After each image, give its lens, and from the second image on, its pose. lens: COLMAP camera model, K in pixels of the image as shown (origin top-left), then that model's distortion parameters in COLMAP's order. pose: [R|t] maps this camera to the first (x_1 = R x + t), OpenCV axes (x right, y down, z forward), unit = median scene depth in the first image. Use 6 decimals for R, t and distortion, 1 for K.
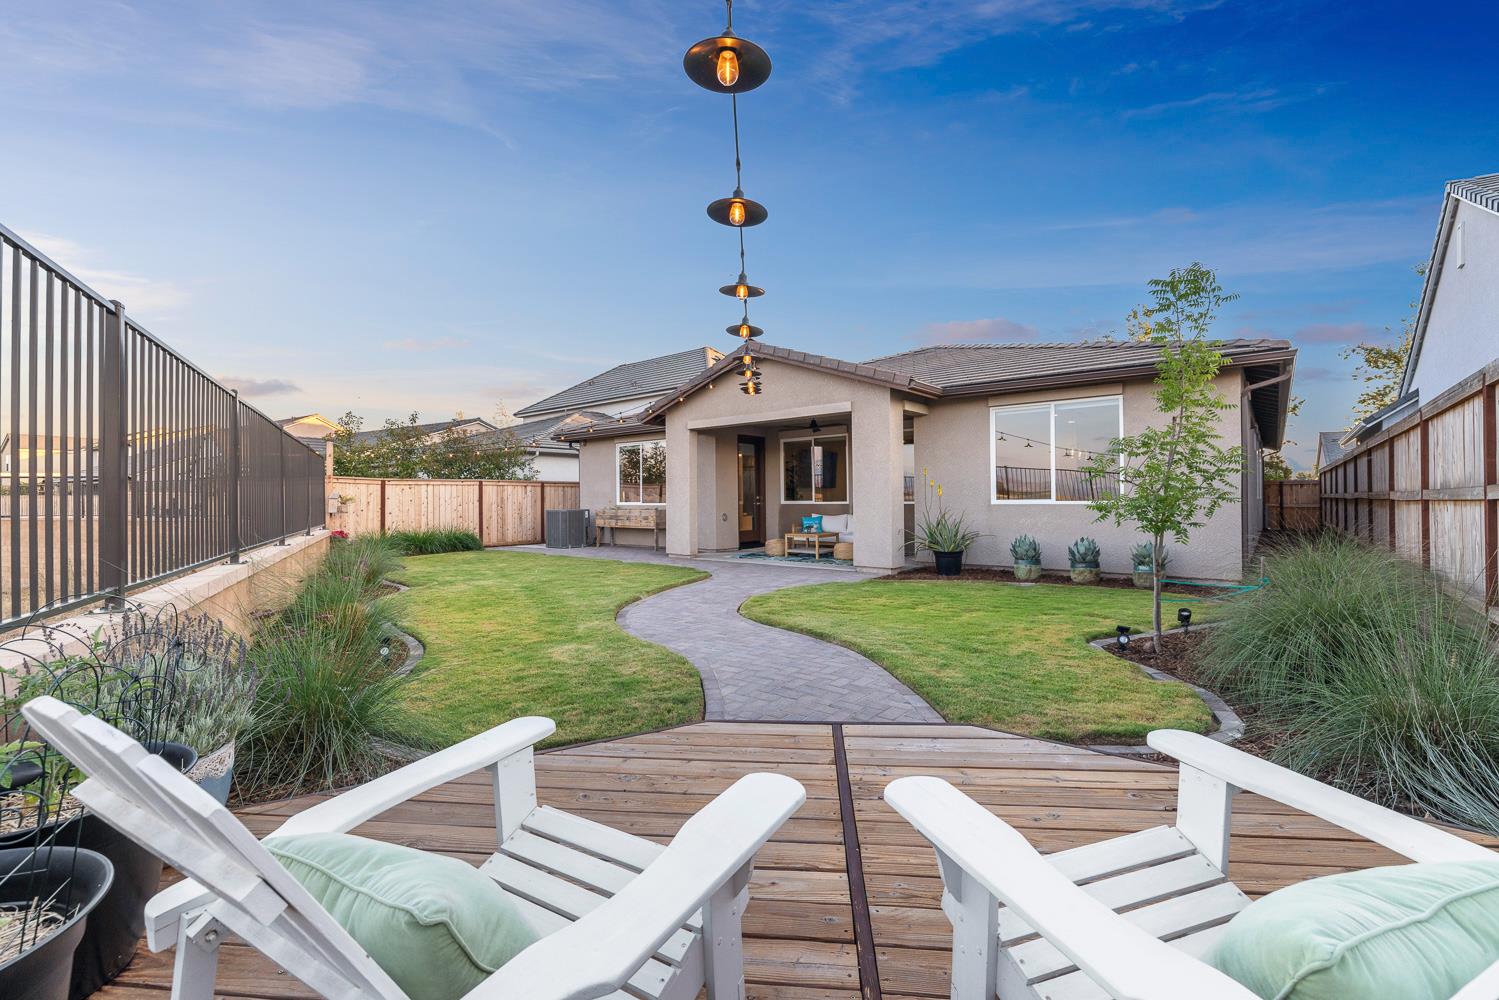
lens RADIAL K [[656.5, 0, 748.0], [0, 656.5, 497.1], [0, 0, 1]] dist [0.012711, -0.001930]
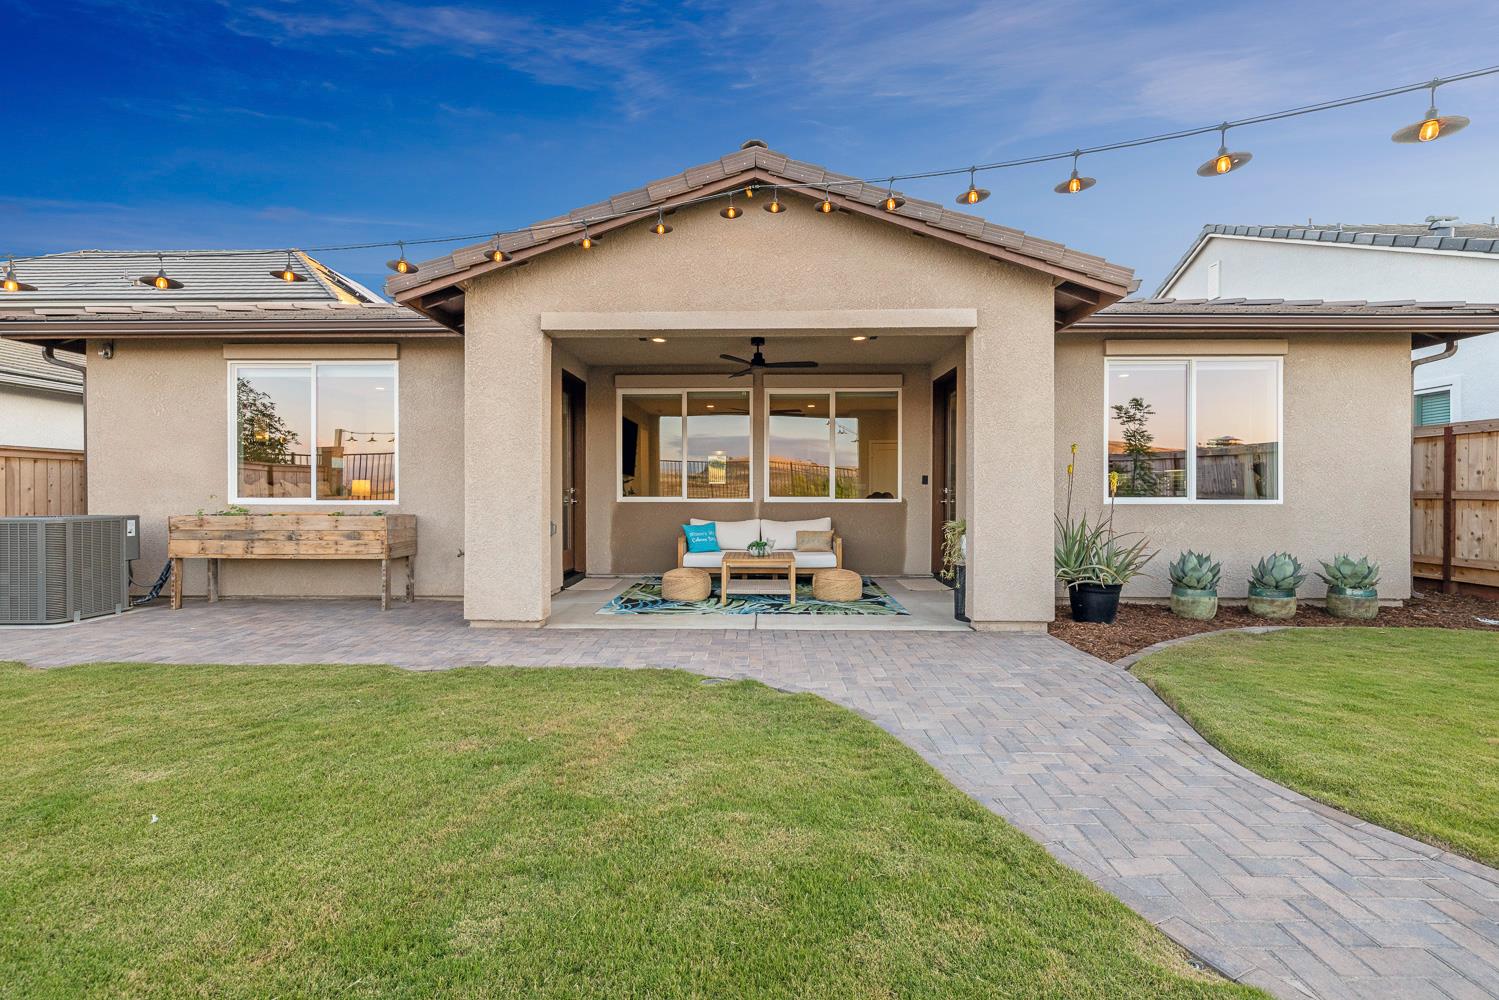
lens RADIAL K [[656.5, 0, 752.0], [0, 656.5, 501.1], [0, 0, 1]] dist [0.012711, -0.001930]
pose [[0.786285, 0.000881, 0.617863, -0.210372], [-0.007672, 0.999936, 0.008338, 0.003565], [-0.617816, -0.011296, 0.786241, 0.476937]]
